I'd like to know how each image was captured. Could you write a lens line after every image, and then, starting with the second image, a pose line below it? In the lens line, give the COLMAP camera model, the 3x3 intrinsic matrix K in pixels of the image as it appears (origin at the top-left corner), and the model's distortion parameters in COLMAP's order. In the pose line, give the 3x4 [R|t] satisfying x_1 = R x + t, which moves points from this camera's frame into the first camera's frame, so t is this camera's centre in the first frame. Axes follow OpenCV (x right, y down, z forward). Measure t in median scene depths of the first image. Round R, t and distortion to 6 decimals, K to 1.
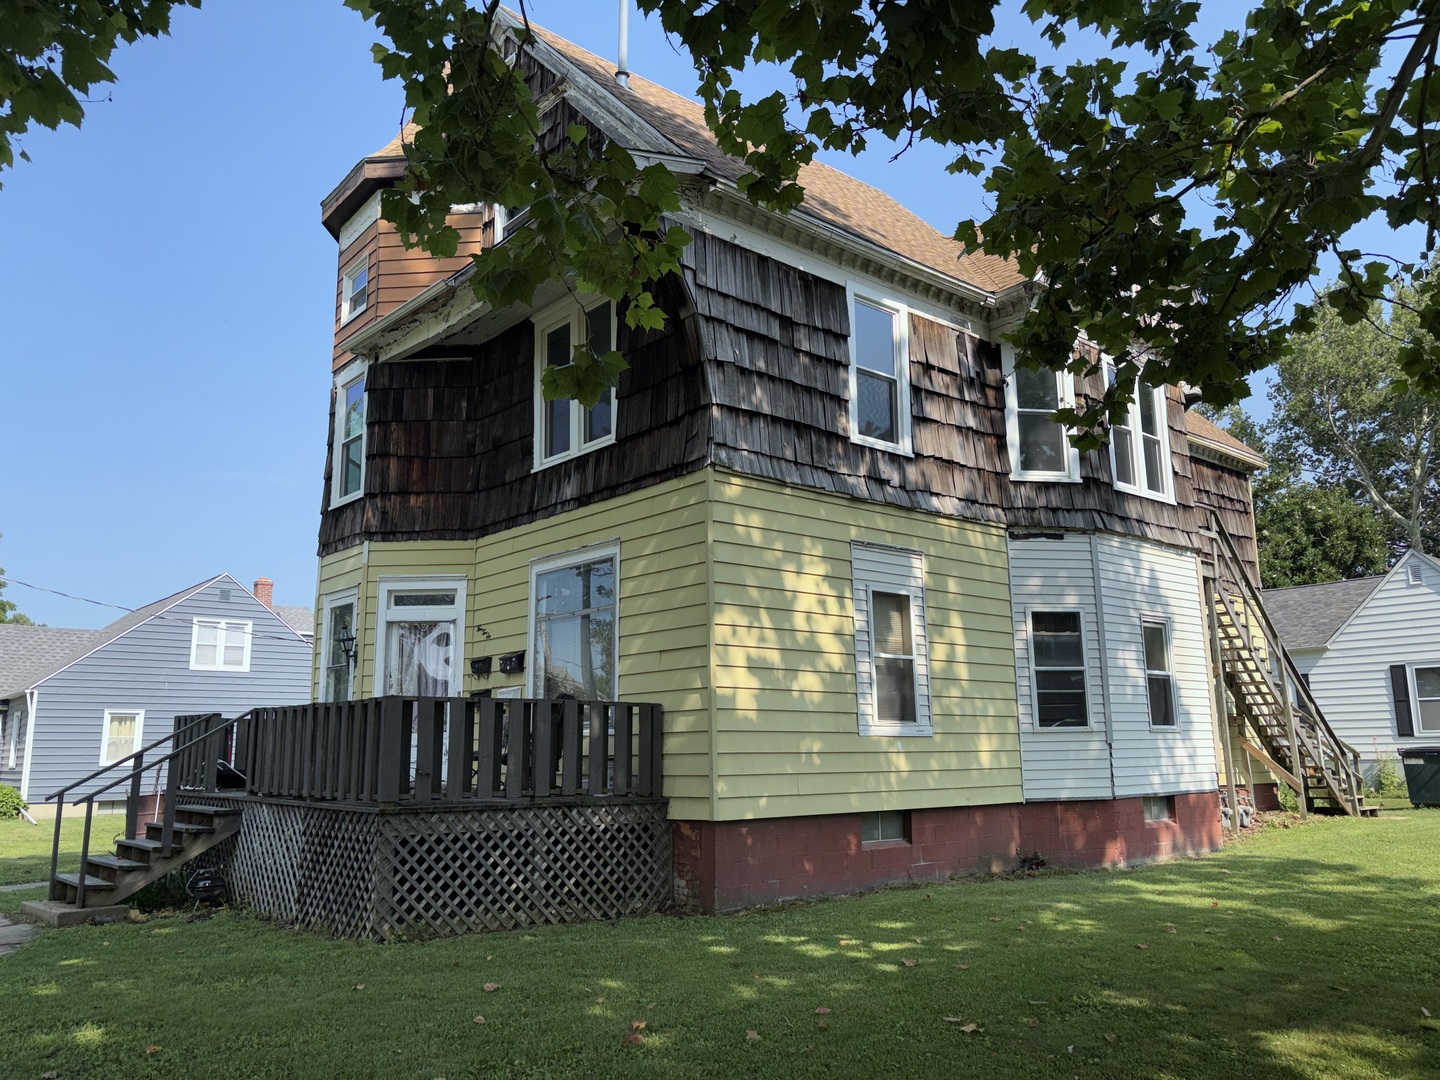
lens RADIAL K [[1079.9, 0, 719.6], [0, 1079.9, 542.5], [0, 0, 1]] dist [0.041613, -0.041394]
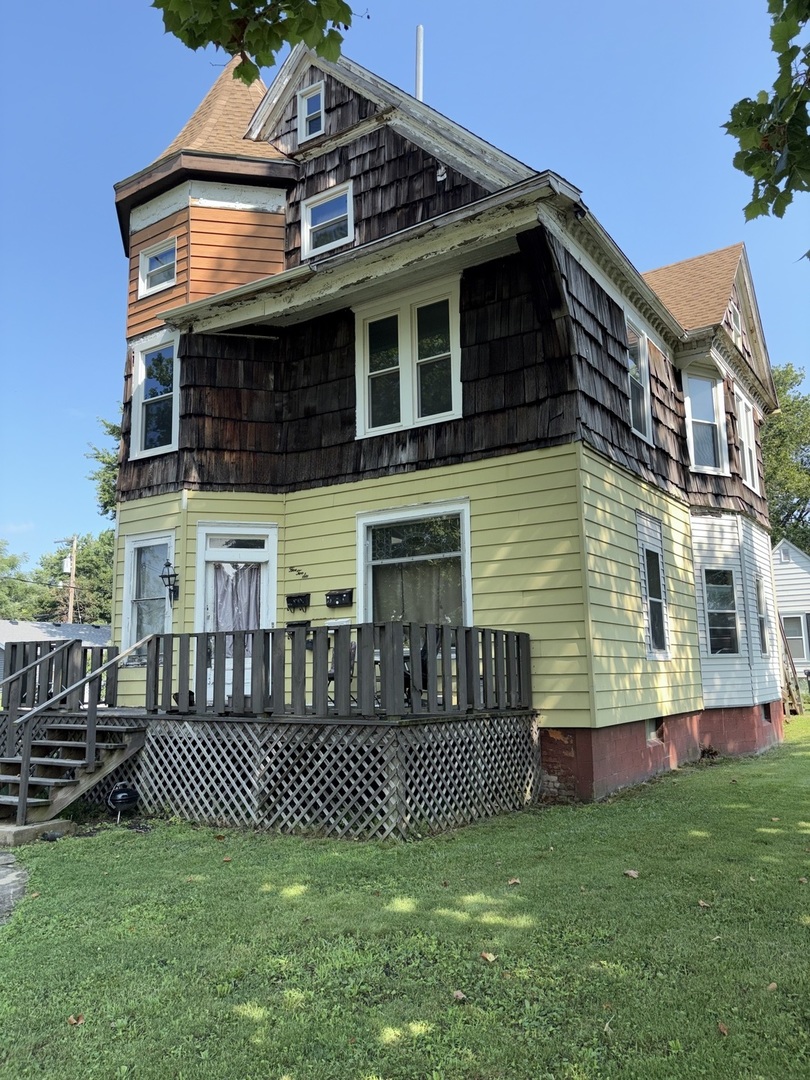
lens RADIAL K [[809.9, 0, 403.9], [0, 809.9, 536.7], [0, 0, 1]] dist [0.041613, -0.041394]
pose [[0.961666, 0.040533, 0.271210, -0.359872], [-0.045682, 0.998875, 0.012695, 0.028585], [-0.270390, -0.024598, 0.962437, 0.128789]]
